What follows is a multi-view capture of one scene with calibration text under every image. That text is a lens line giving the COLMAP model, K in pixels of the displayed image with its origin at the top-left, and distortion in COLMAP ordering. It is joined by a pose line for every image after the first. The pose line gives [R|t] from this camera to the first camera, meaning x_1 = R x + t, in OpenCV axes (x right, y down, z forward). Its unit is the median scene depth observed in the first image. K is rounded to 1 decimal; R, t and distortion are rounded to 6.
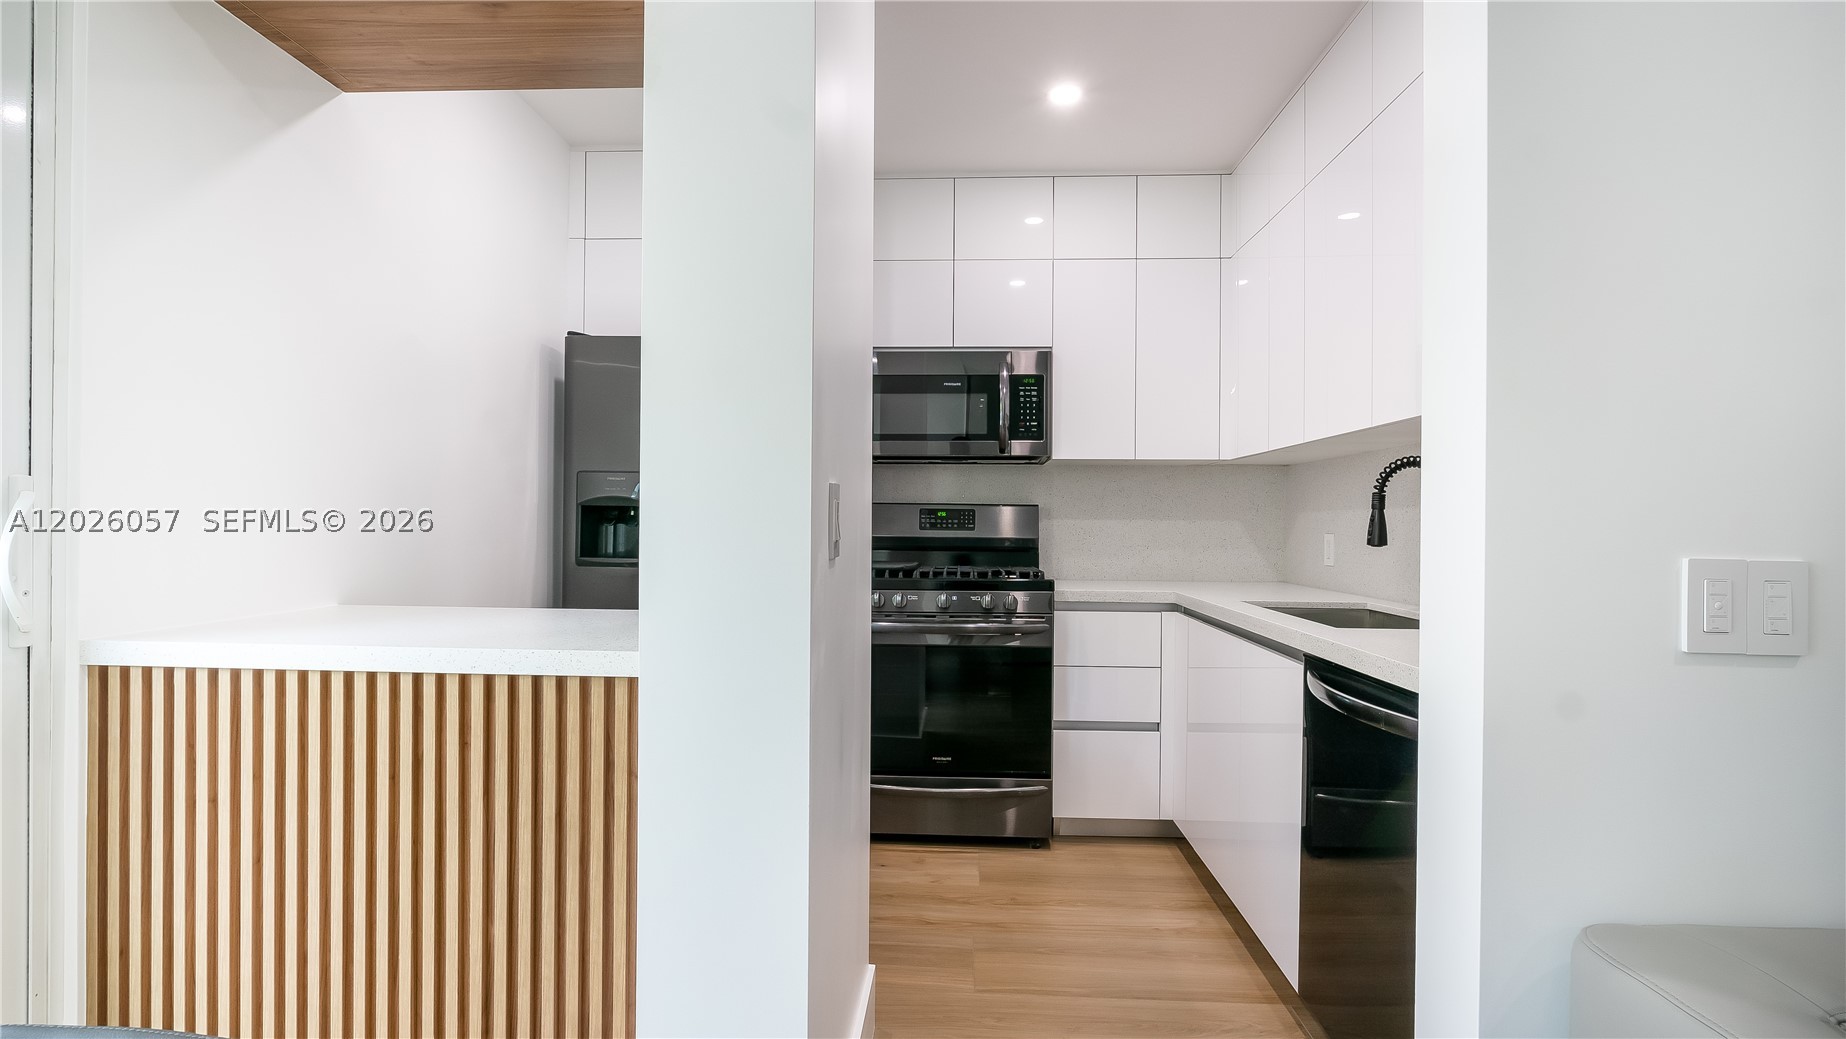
lens RADIAL K [[857.6, 0, 917.3], [0, 857.6, 528.2], [0, 0, 1]] dist [-0.010937, 0.003376]
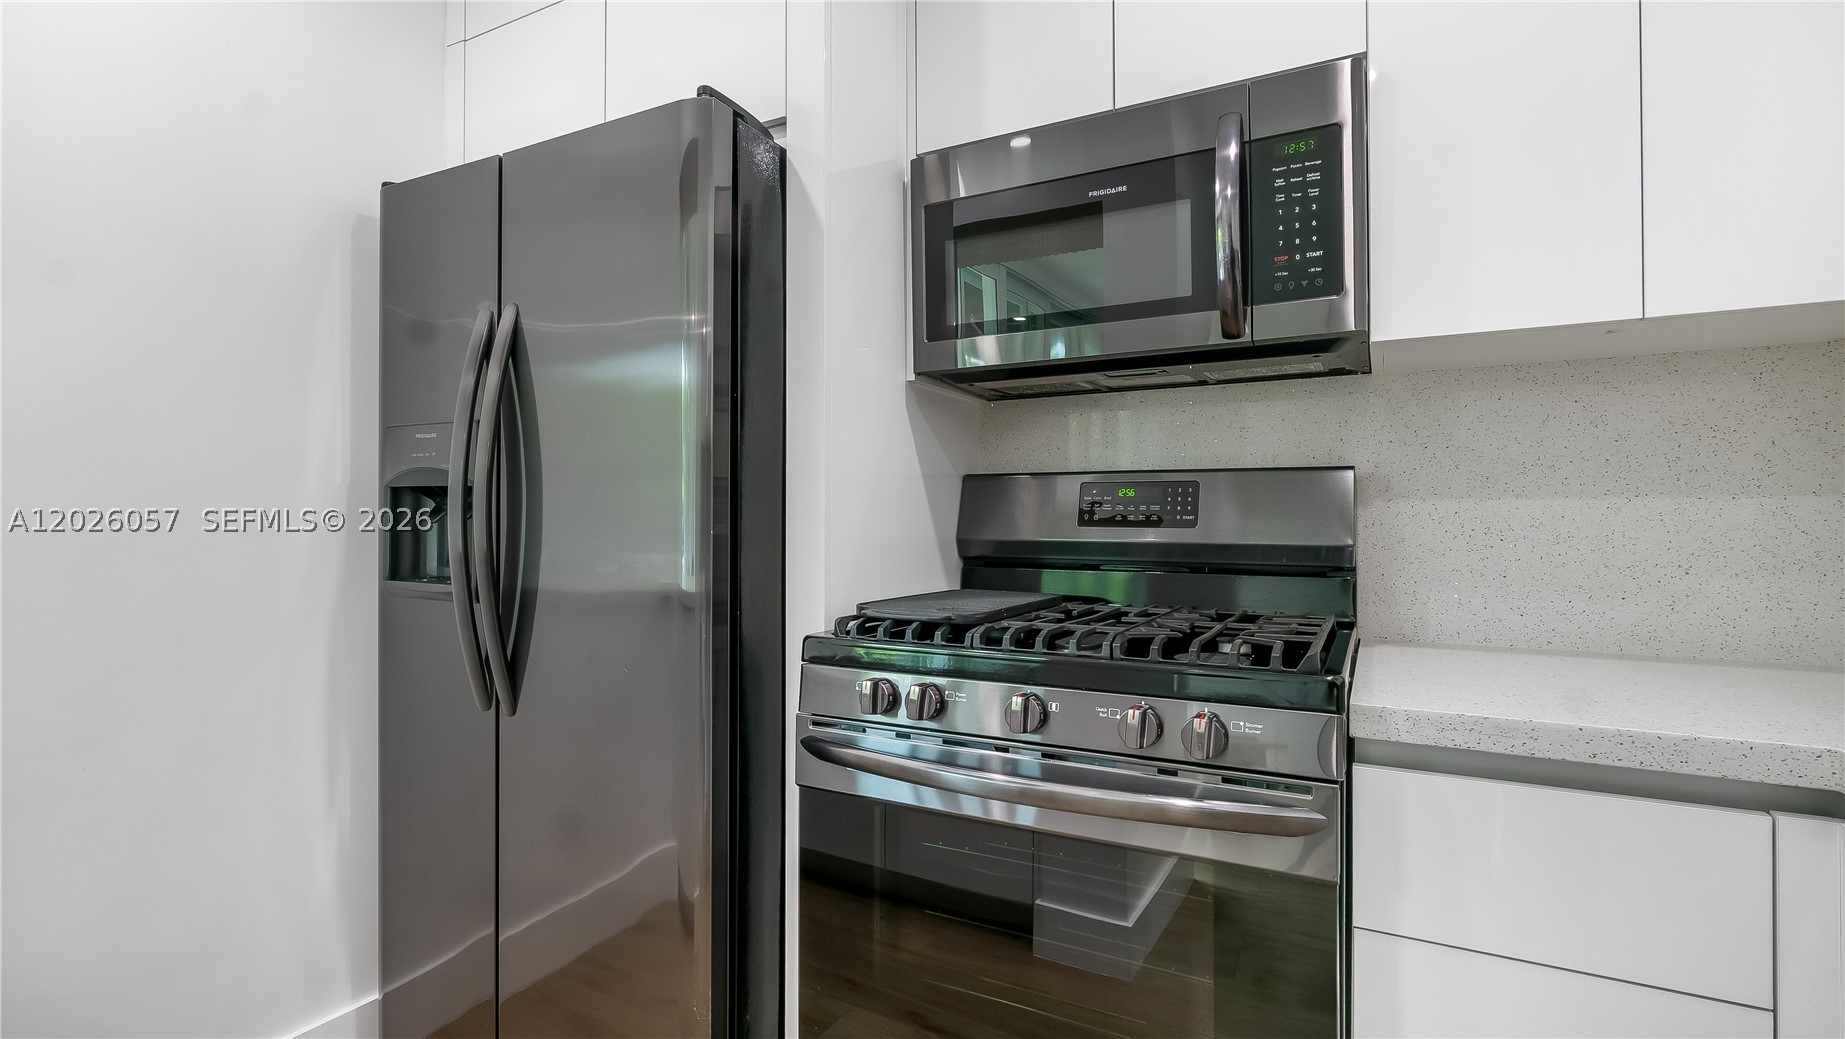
lens RADIAL K [[857.1, 0, 918.1], [0, 857.1, 509.9], [0, 0, 1]] dist [-0.010937, 0.003376]
pose [[0.902324, -0.012284, -0.430883, 0.139610], [0.006306, 0.999863, -0.015299, -0.000932], [0.431012, 0.011087, 0.902278, 0.573696]]
